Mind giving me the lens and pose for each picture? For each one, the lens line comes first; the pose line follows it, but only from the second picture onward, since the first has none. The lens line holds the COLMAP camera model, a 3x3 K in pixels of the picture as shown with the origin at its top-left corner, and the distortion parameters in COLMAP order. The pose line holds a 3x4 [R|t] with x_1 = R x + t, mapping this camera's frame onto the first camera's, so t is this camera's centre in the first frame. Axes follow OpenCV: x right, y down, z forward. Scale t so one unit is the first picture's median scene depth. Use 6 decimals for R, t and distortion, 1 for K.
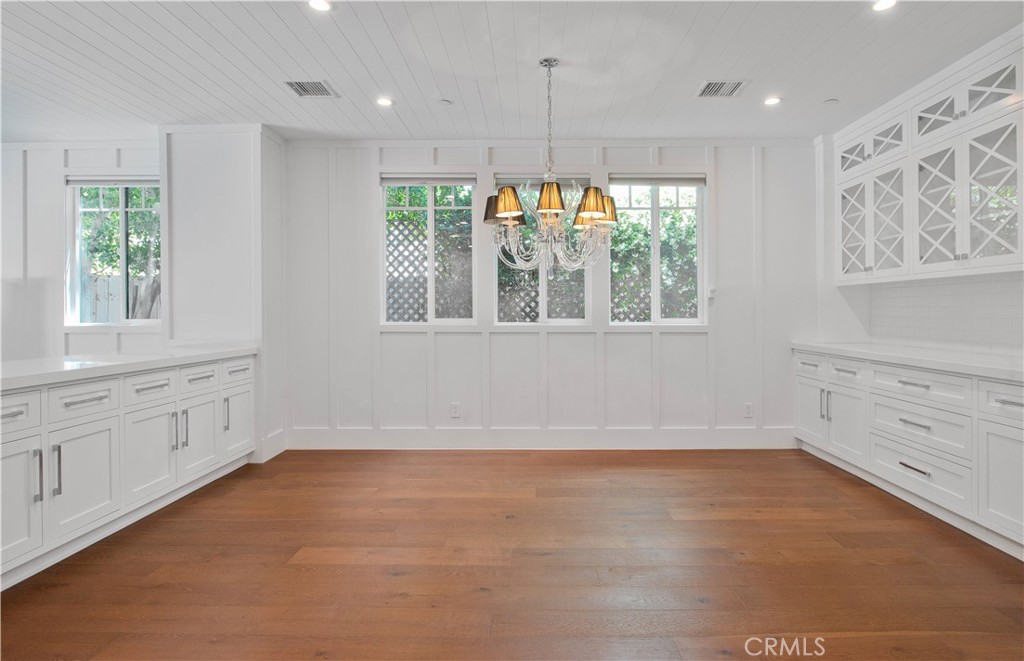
lens RADIAL K [[544.5, 0, 472.1], [0, 544.5, 297.2], [0, 0, 1]] dist [0.002268, -0.000098]
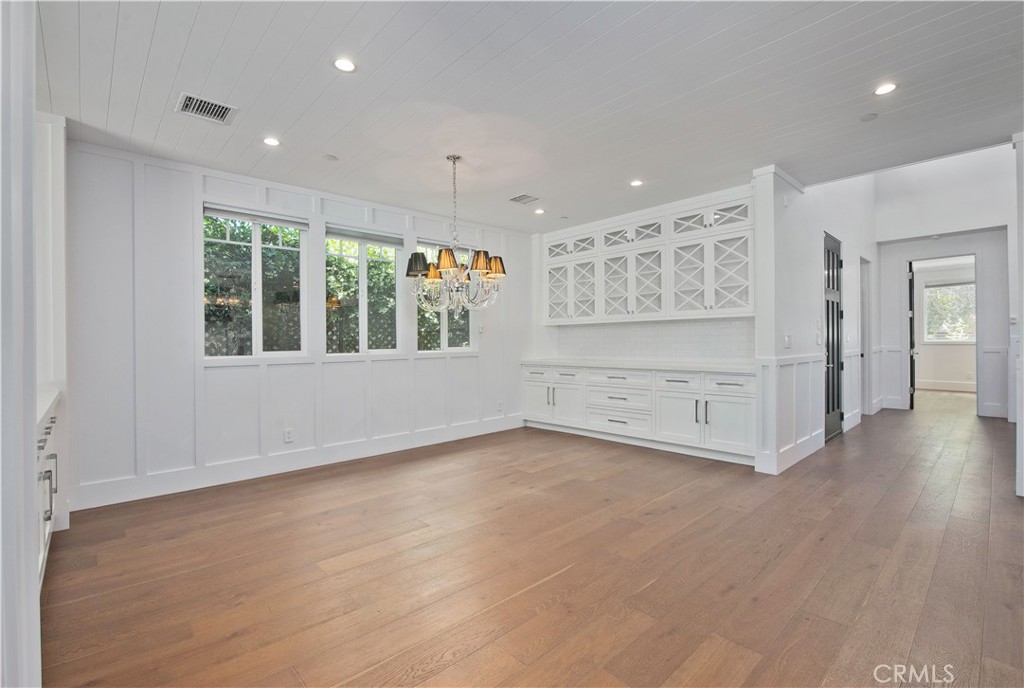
lens RADIAL K [[449.2, 0, 507.4], [0, 449.2, 338.6], [0, 0, 1]] dist [0.021604, -0.000344]
pose [[0.748519, -0.006639, 0.663081, -0.381829], [-0.003117, 0.999904, 0.013530, 0.001687], [-0.663107, -0.012194, 0.748426, 0.050358]]
